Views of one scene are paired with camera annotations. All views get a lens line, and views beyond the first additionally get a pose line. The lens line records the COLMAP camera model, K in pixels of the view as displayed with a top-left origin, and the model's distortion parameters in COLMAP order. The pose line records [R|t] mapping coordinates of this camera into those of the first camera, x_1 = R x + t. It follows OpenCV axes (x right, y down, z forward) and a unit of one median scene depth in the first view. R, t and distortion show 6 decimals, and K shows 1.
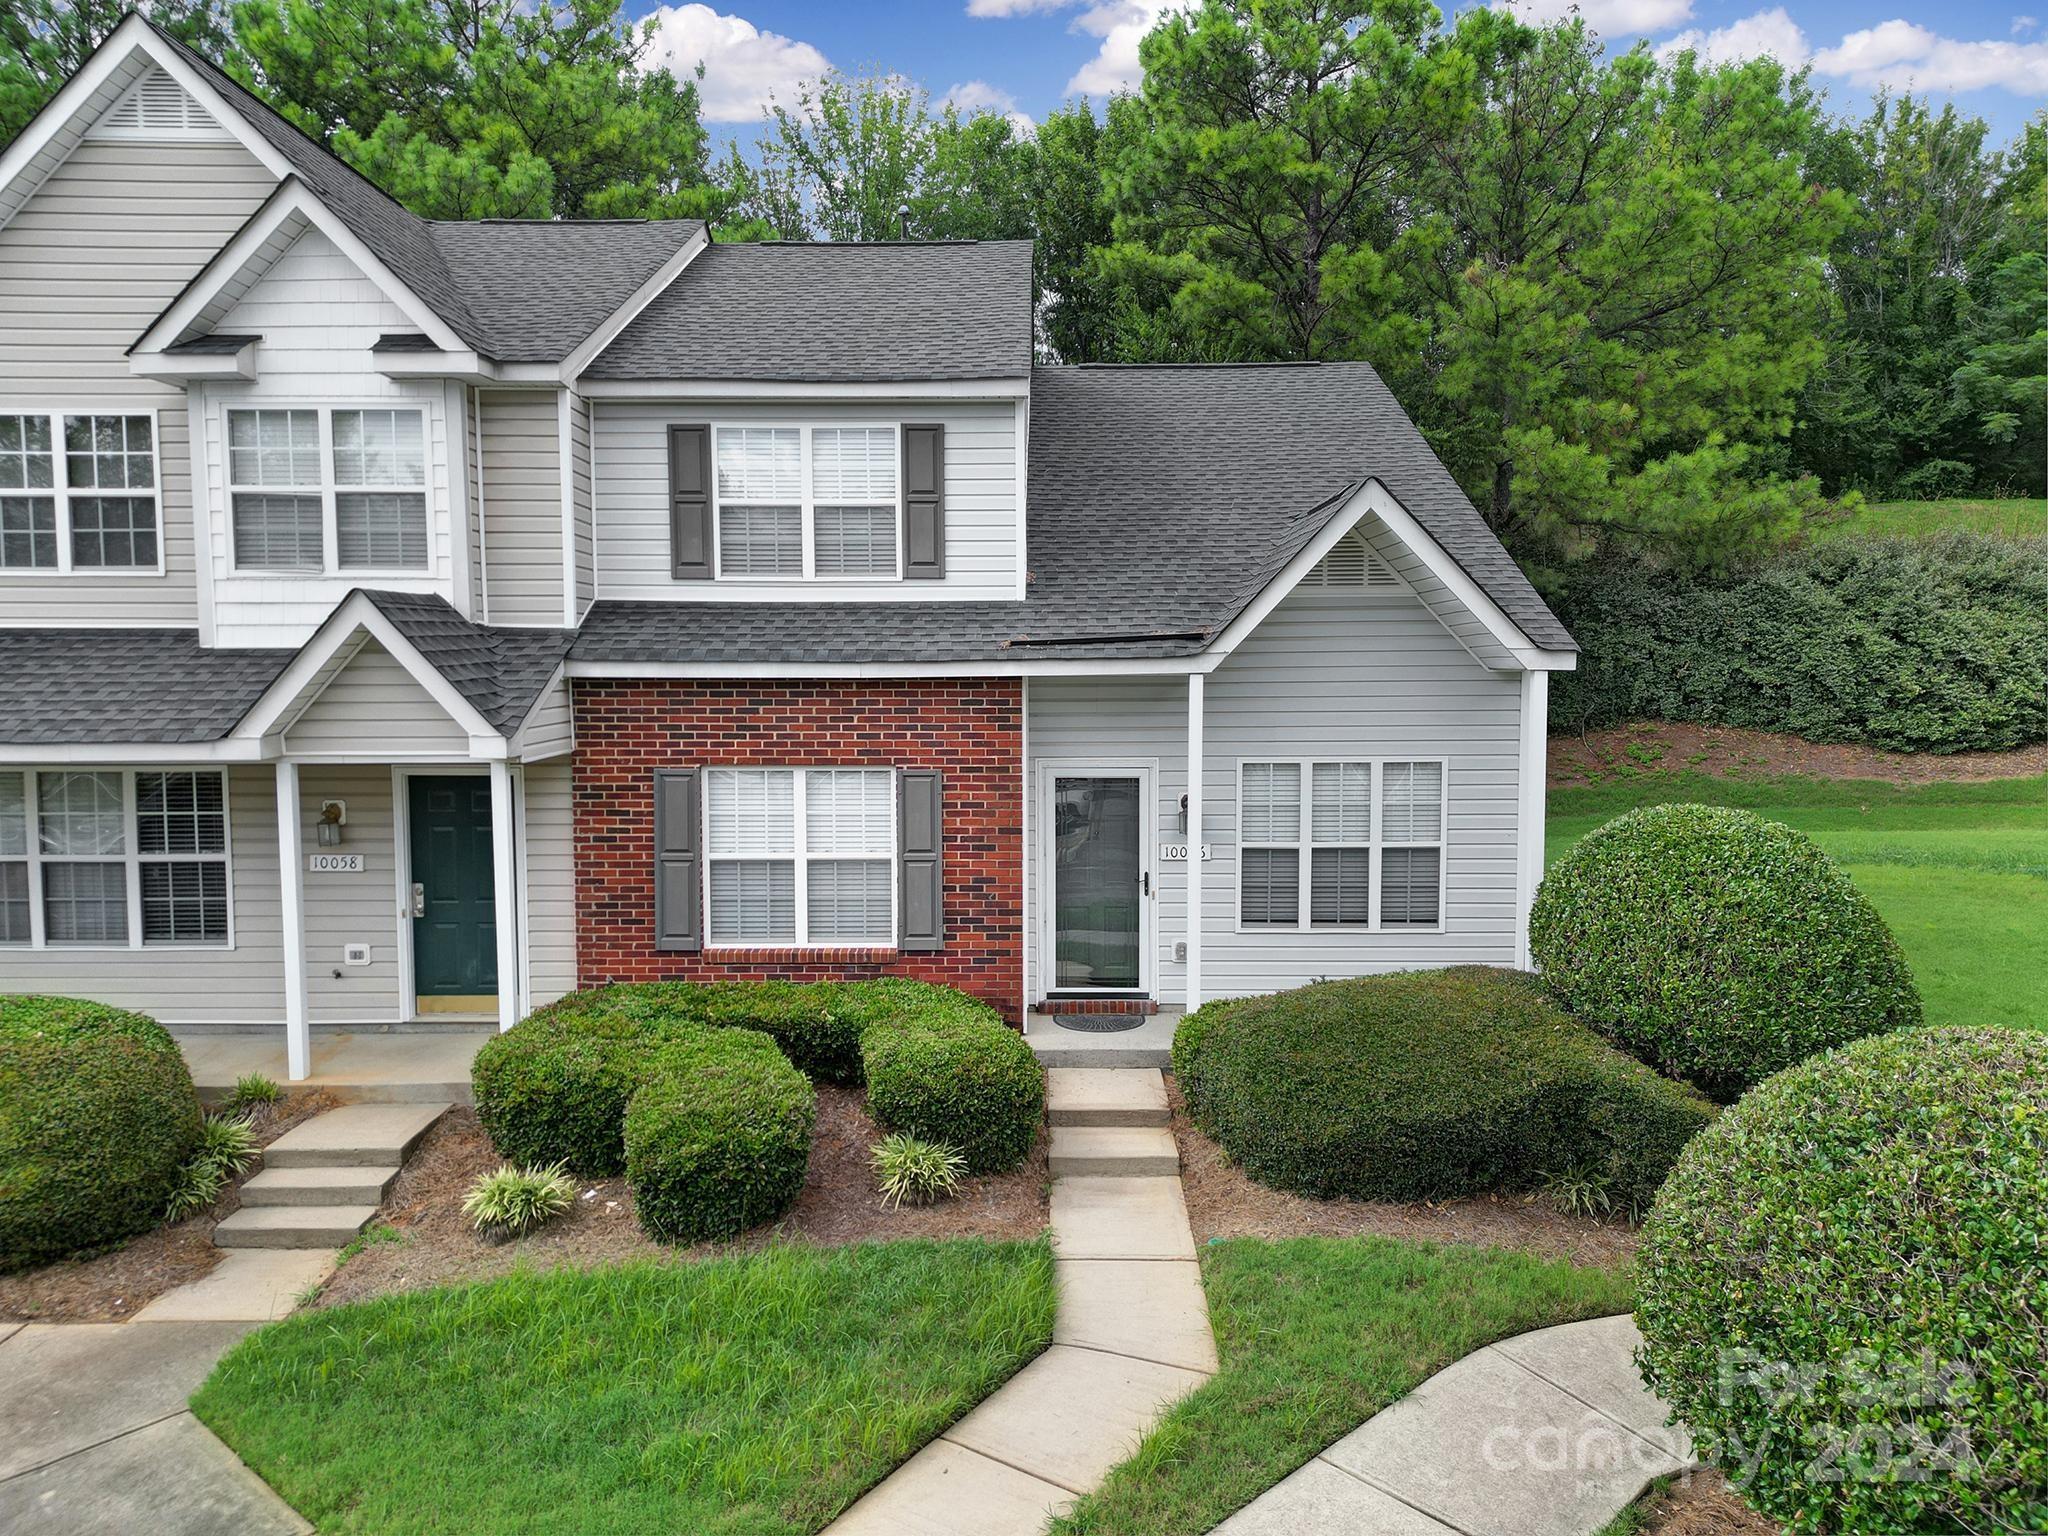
lens RADIAL K [[1433.6, 0, 1026.7], [0, 1433.6, 766.4], [0, 0, 1]] dist [0.063245, -0.060811]
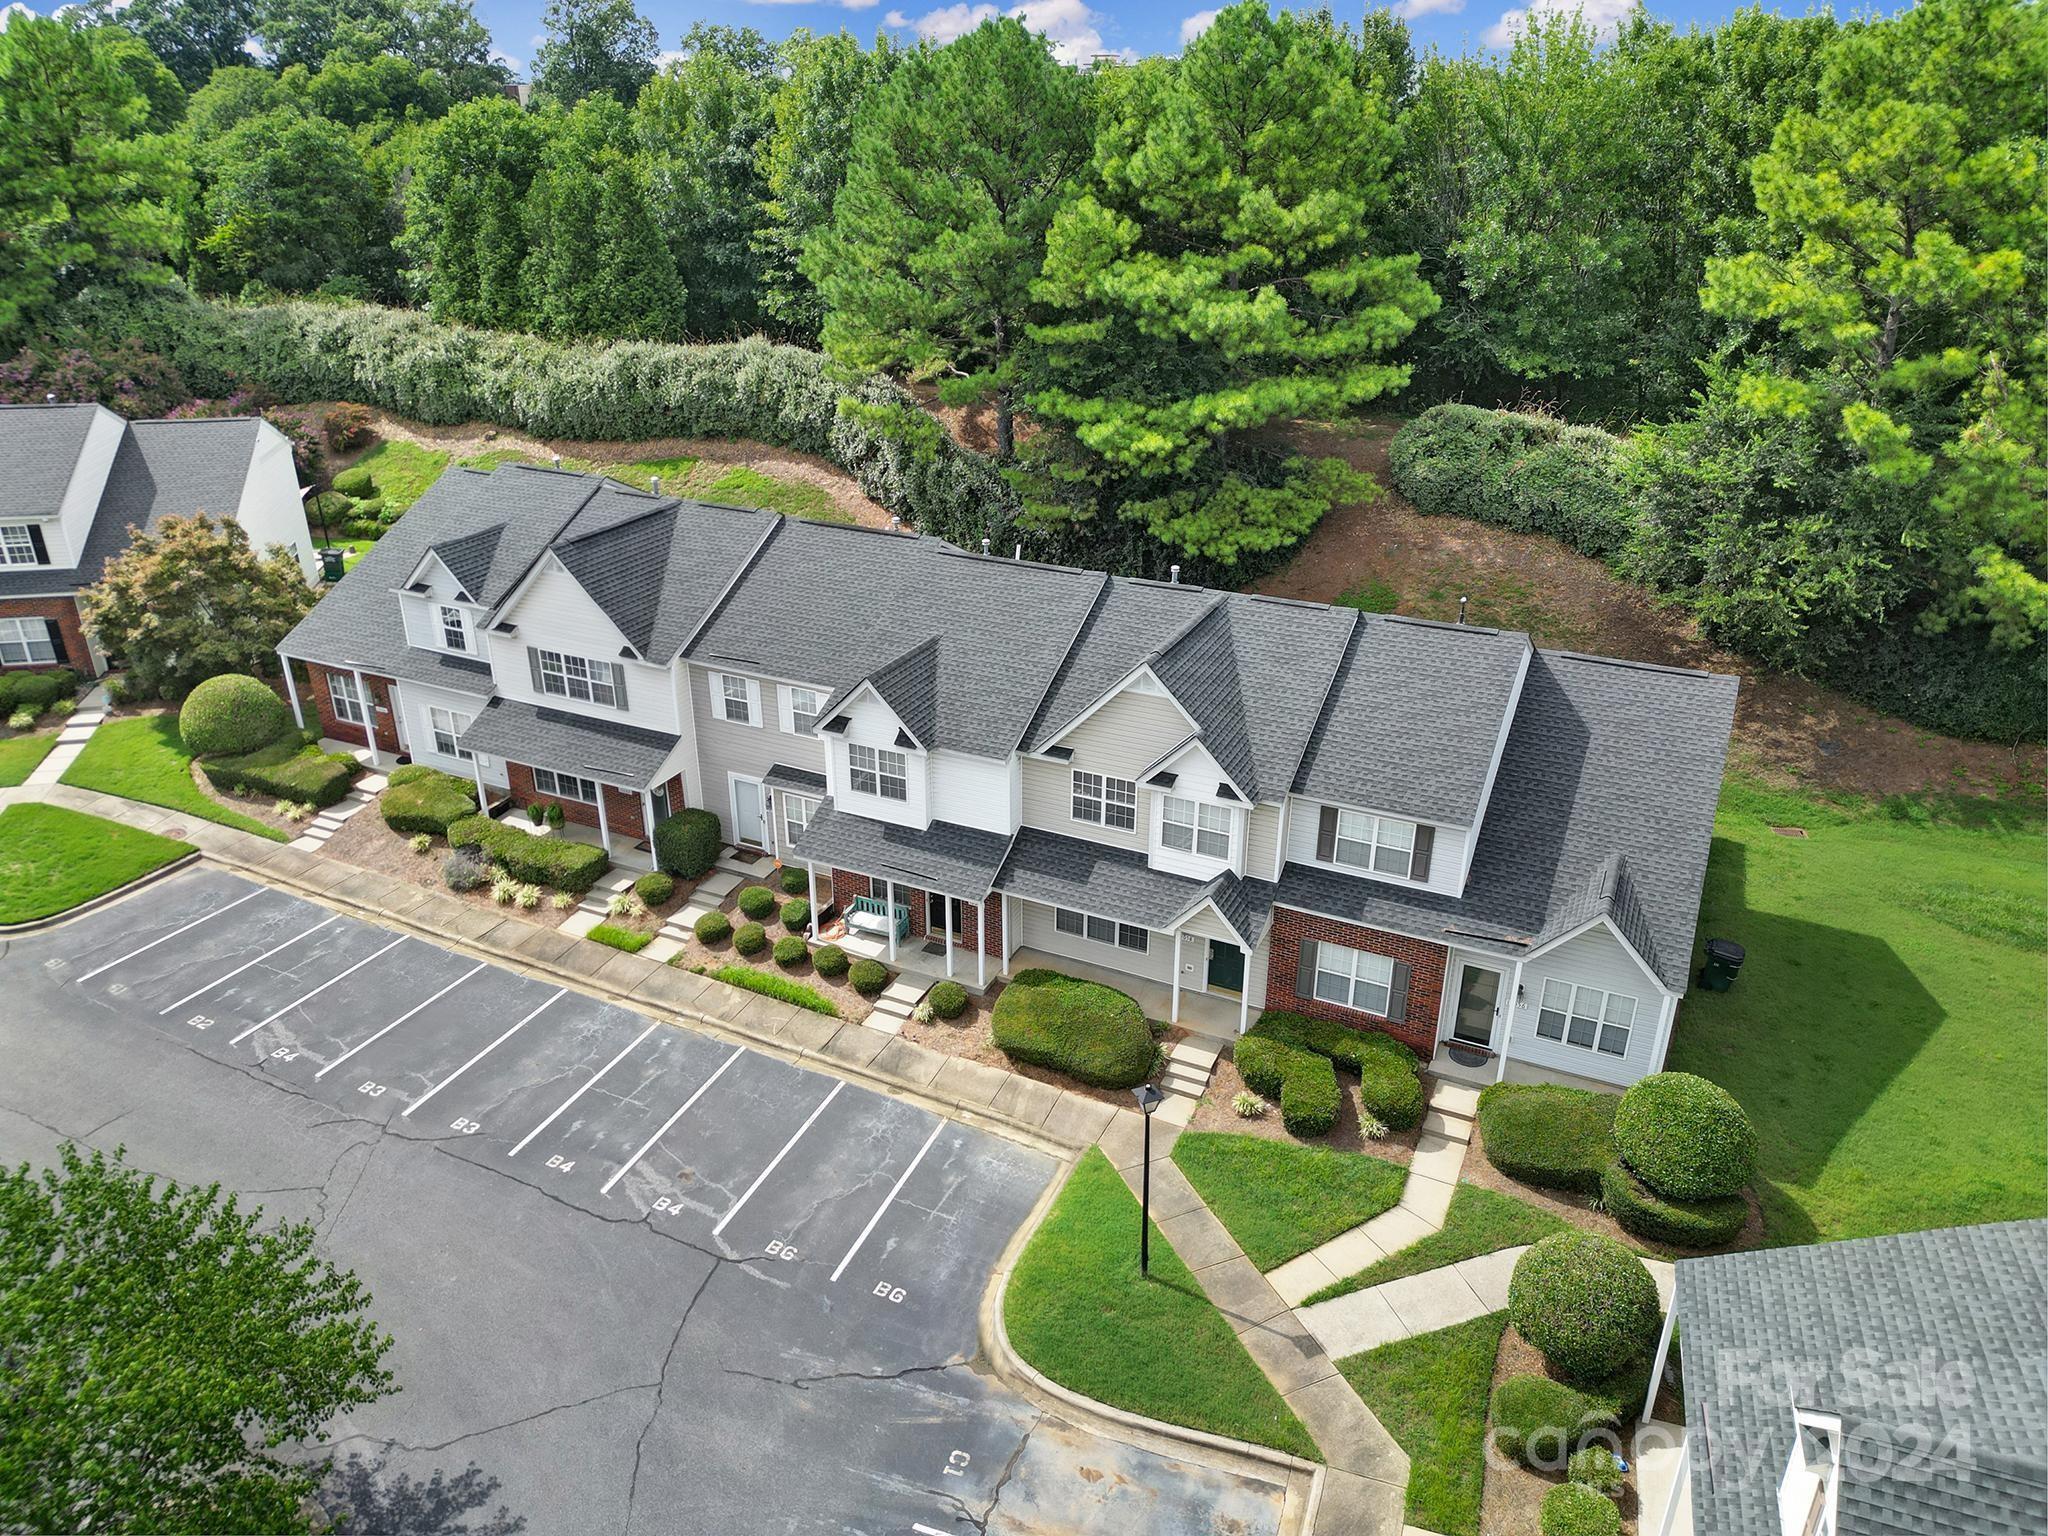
lens RADIAL K [[1433.6, 0, 1006.8], [0, 1433.6, 759.2], [0, 0, 1]] dist [0.063245, -0.060811]
pose [[0.900760, 0.181051, -0.394782, 0.229676], [-0.031504, 0.933813, 0.356372, -1.186055], [0.433174, -0.308569, 0.846845, -1.326454]]
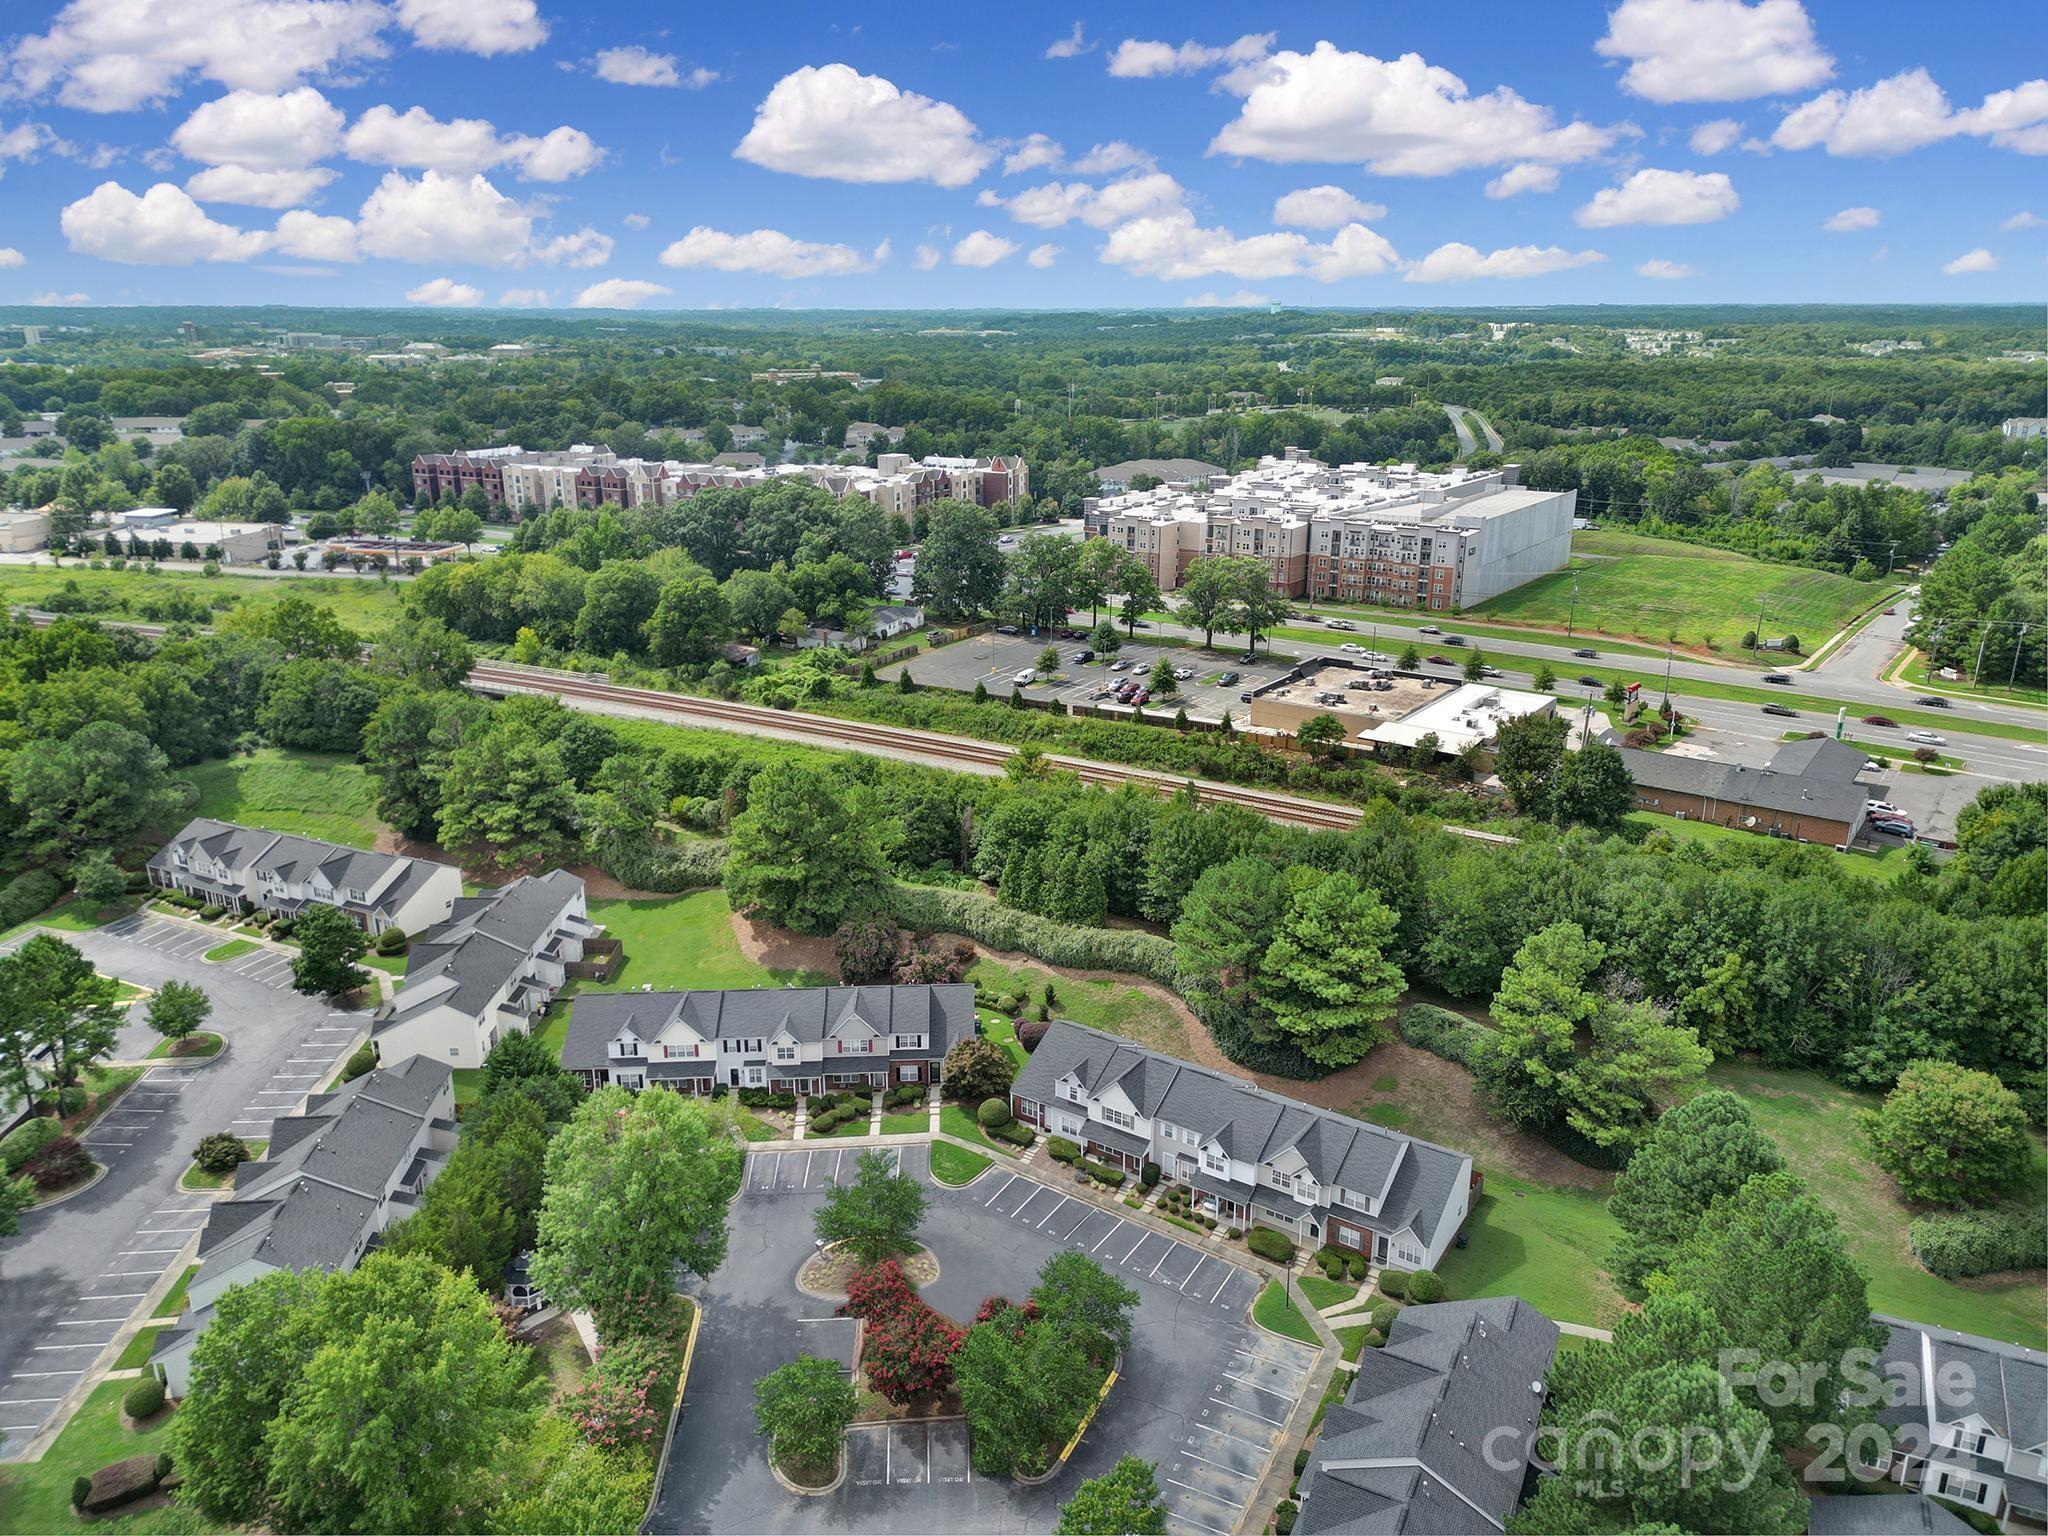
lens RADIAL K [[1433.6, 0, 1007.2], [0, 1433.6, 769.2], [0, 0, 1]] dist [0.063245, -0.060811]
pose [[0.832620, 0.171498, -0.526624, 2.395748], [-0.037931, 0.966275, 0.254703, -5.131570], [0.552544, -0.192095, 0.811045, -7.208277]]
